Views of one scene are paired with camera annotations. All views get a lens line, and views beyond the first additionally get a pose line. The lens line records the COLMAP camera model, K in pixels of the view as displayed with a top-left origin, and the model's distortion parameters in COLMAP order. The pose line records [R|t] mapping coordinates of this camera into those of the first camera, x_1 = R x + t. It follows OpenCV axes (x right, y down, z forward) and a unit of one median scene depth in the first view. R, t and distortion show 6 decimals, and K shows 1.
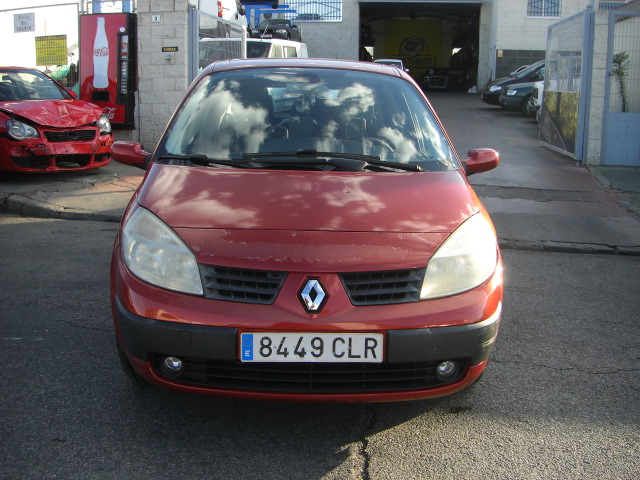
lens RADIAL K [[724.7, 0, 320.0], [0, 724.7, 240.0], [0, 0, 1]] dist [-0.193125, 0.126851]
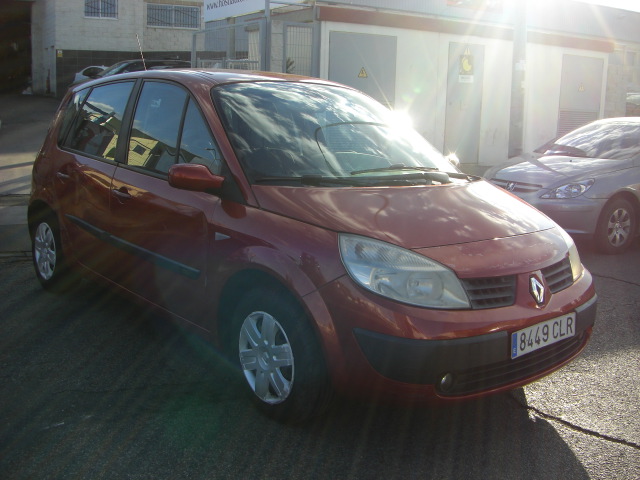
lens RADIAL K [[724.7, 0, 320.0], [0, 724.7, 240.0], [0, 0, 1]] dist [-0.193125, 0.126851]
pose [[0.780331, -0.109235, 0.615753, -0.804083], [0.107451, 0.993403, 0.040059, -0.072765], [-0.616067, 0.034904, 0.786920, 0.248370]]
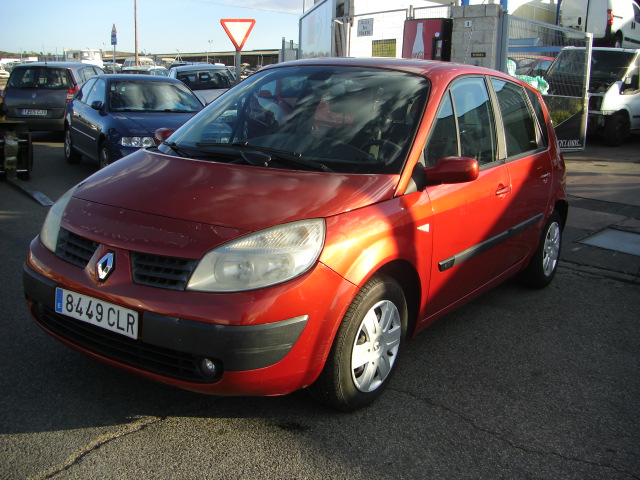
lens RADIAL K [[724.7, 0, 320.0], [0, 724.7, 240.0], [0, 0, 1]] dist [-0.193125, 0.126851]
pose [[0.805914, 0.135491, -0.576320, 0.717809], [-0.143311, 0.989156, 0.032145, -0.037450], [0.574425, 0.056686, 0.816592, 0.238501]]
